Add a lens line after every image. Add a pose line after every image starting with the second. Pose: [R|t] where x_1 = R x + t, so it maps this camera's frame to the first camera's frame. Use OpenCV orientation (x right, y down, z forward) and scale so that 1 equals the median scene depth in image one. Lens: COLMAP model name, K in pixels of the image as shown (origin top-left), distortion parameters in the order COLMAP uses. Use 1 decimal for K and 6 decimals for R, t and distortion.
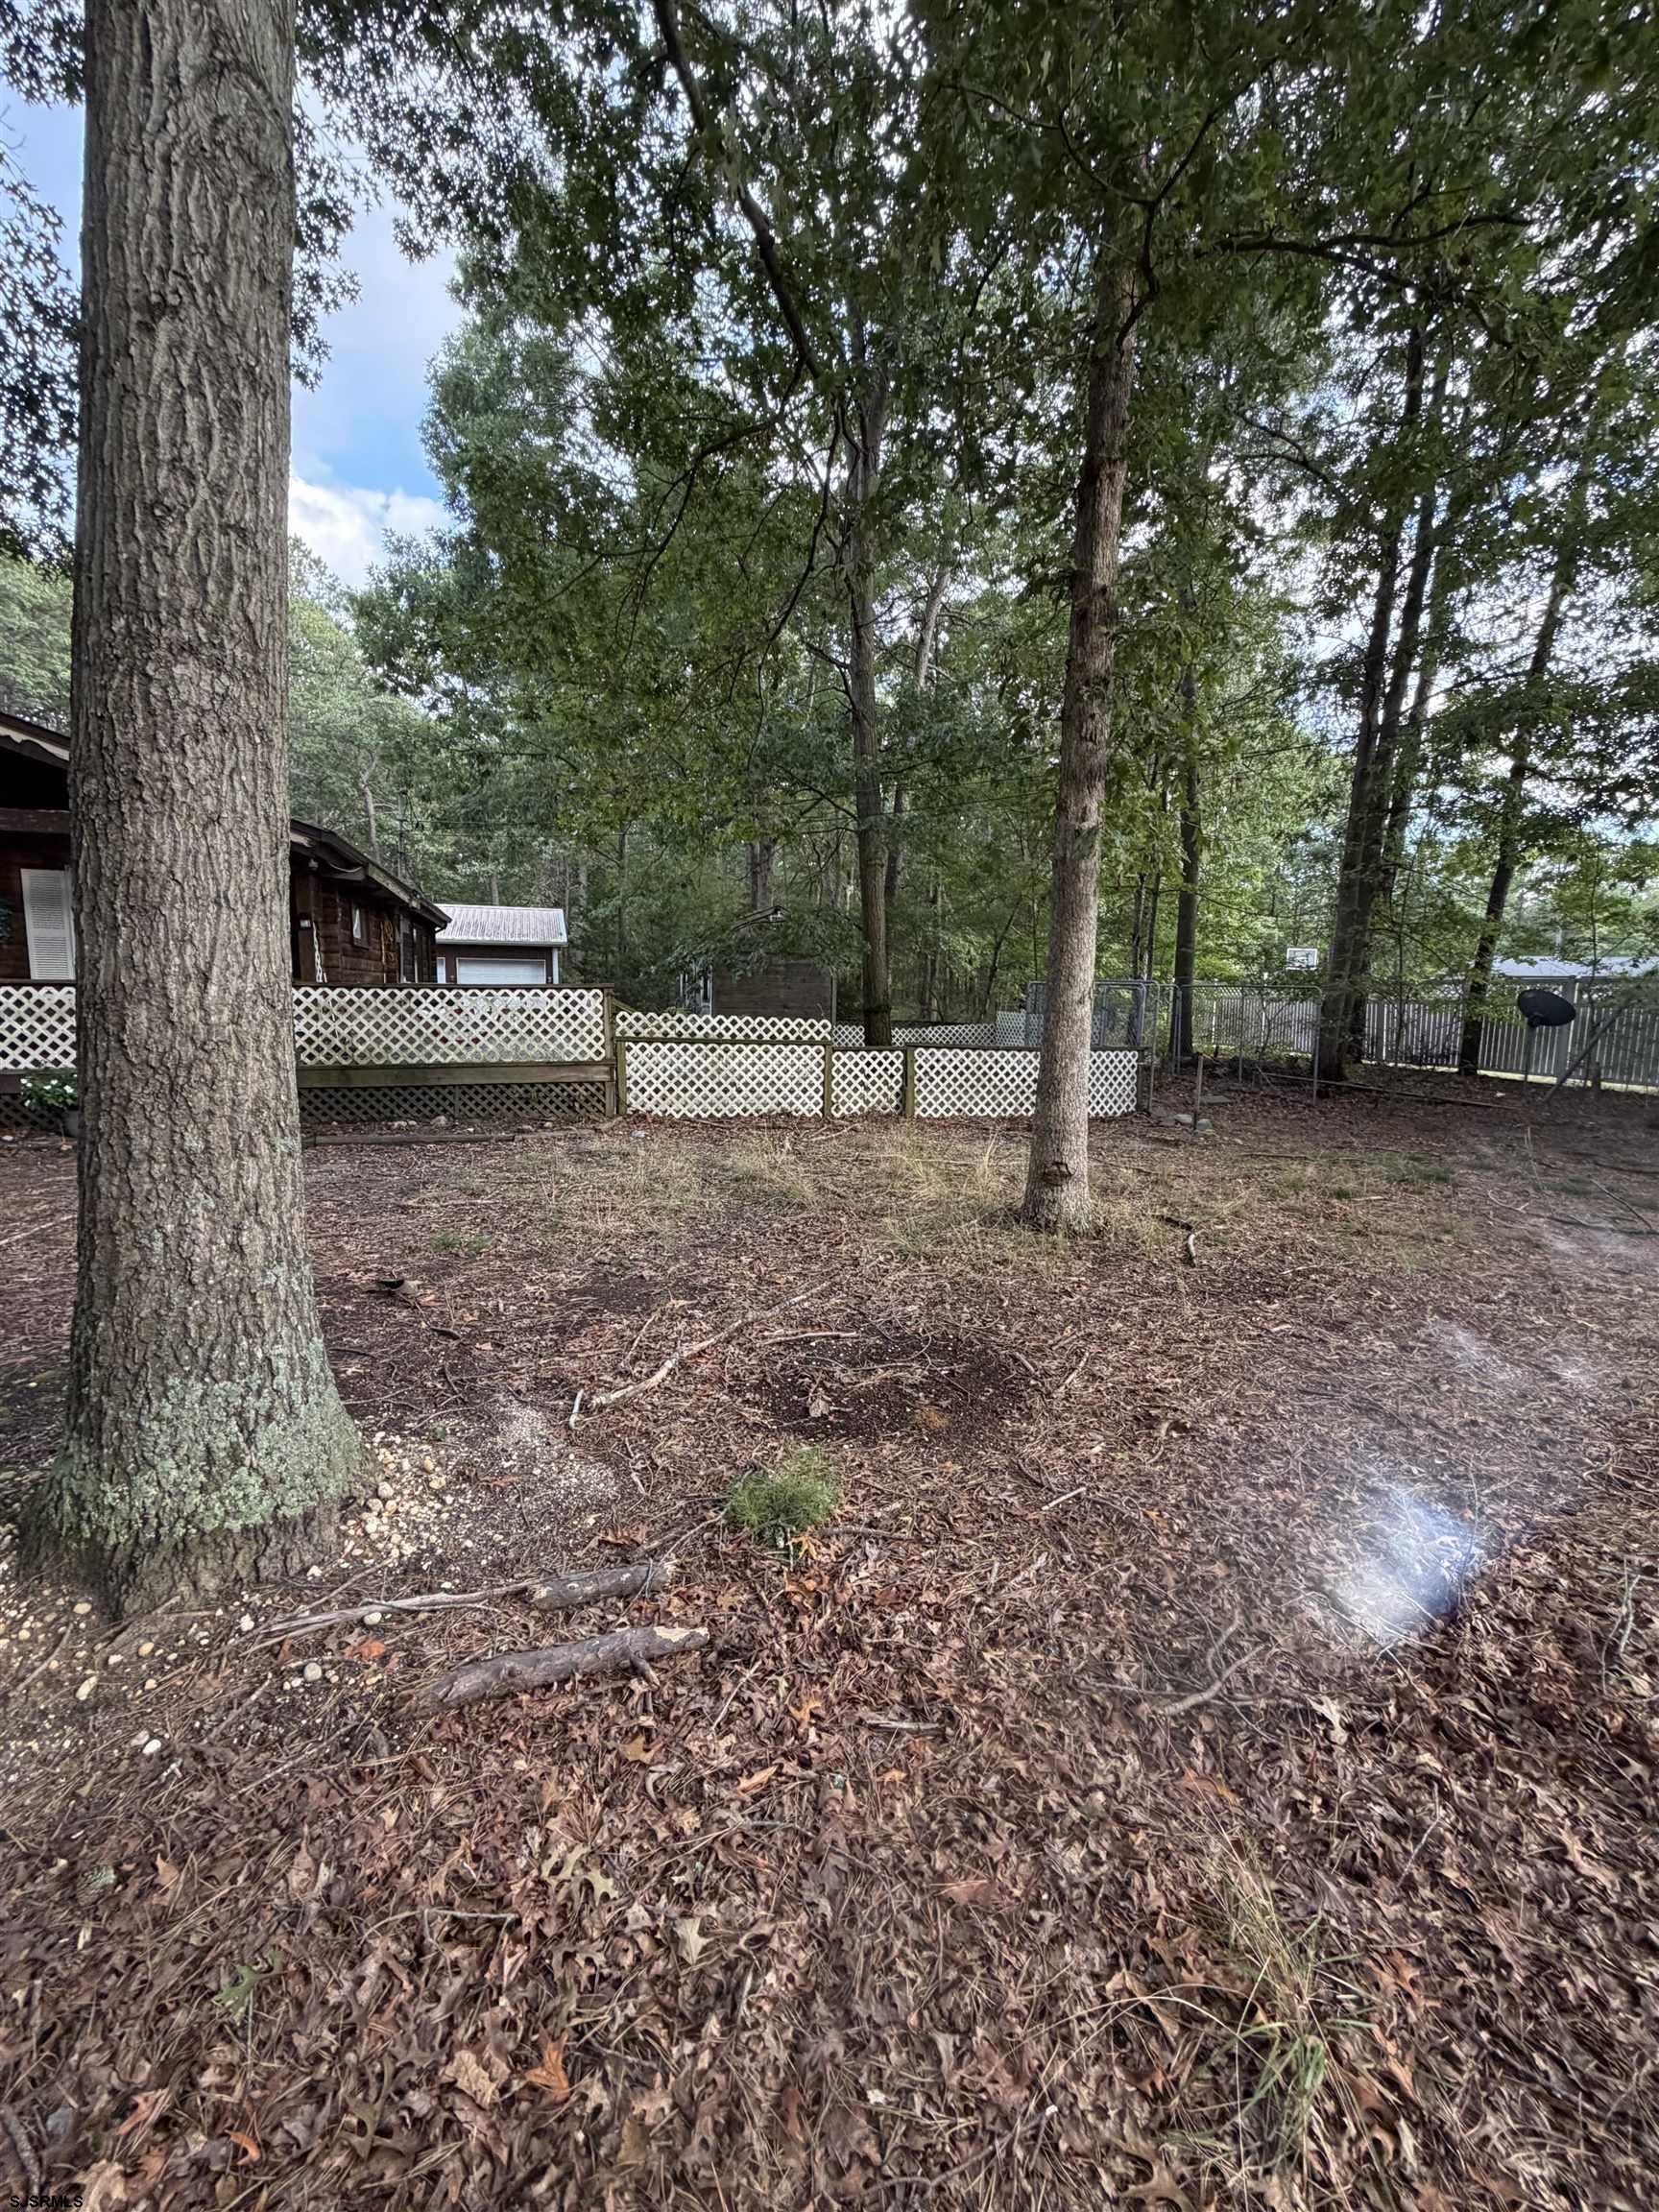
lens RADIAL K [[881.2, 0, 832.7], [0, 881.2, 1081.4], [0, 0, 1]] dist [0.006619, -0.000811]
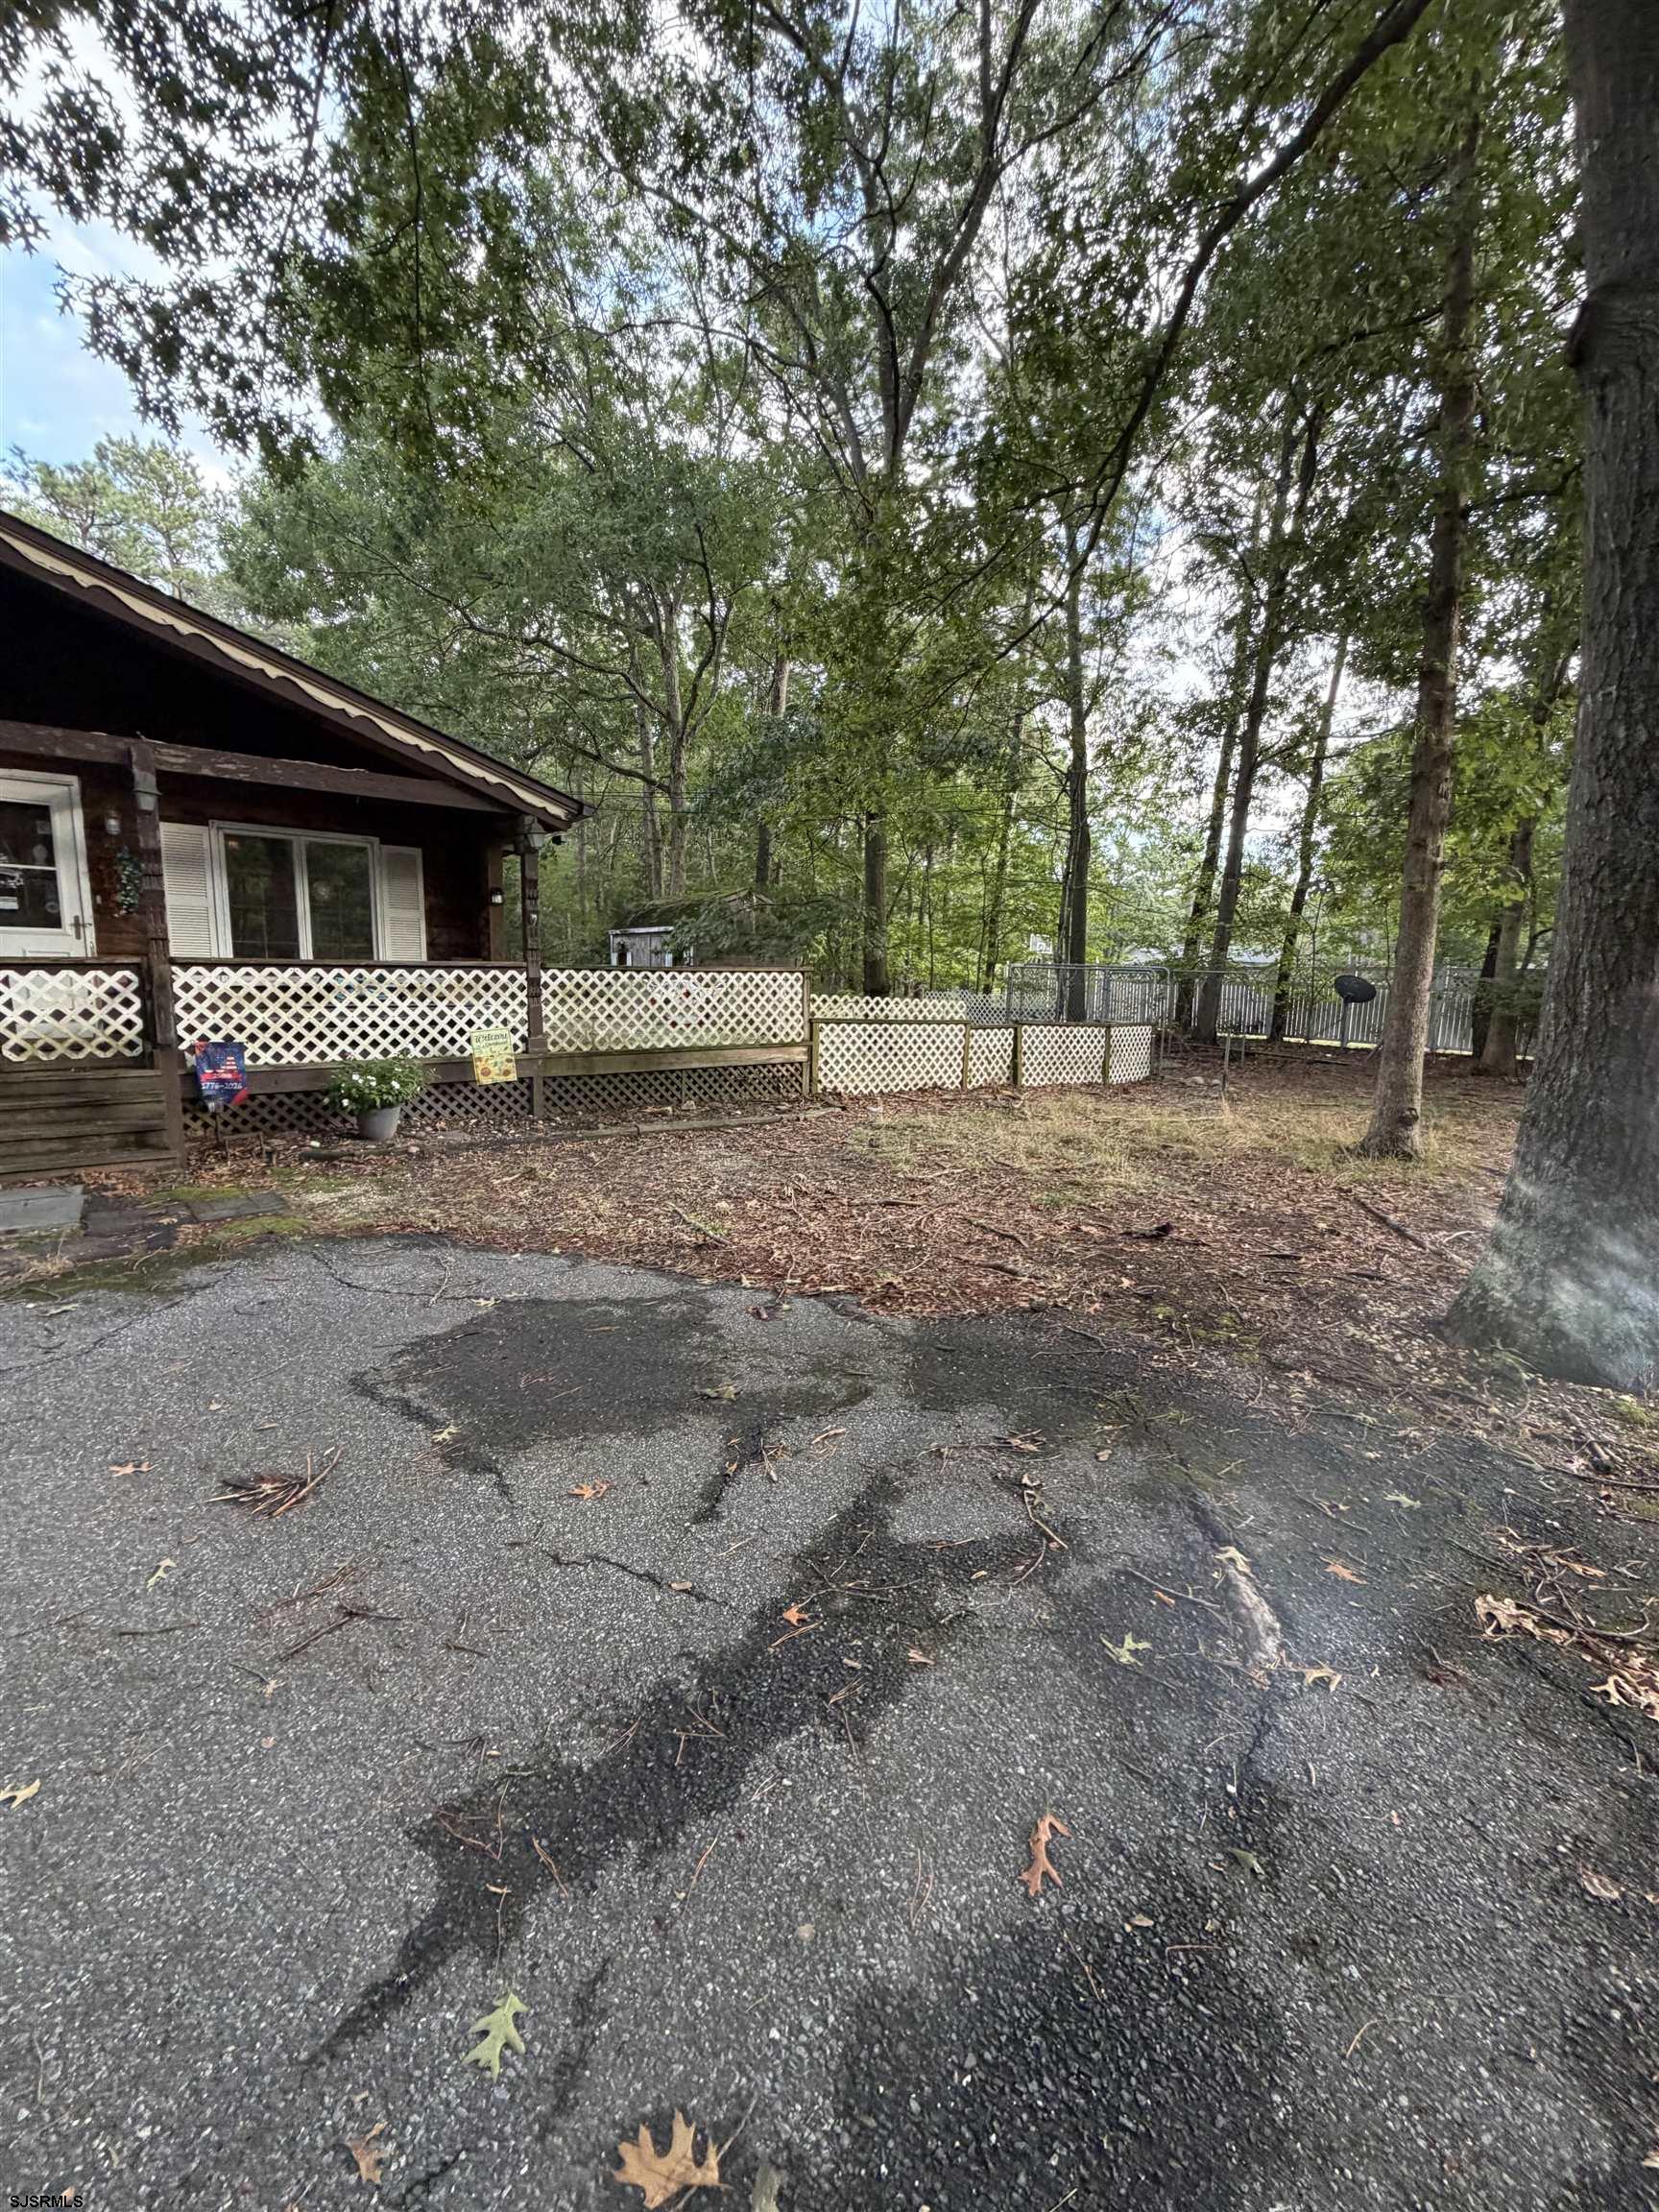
lens RADIAL K [[881.2, 0, 833.5], [0, 881.2, 1103.5], [0, 0, 1]] dist [0.006619, -0.000811]
pose [[0.946864, -0.043704, 0.318652, -0.587800], [0.028726, 0.998257, 0.051555, -0.003541], [-0.320350, -0.039662, 0.946469, 0.007211]]
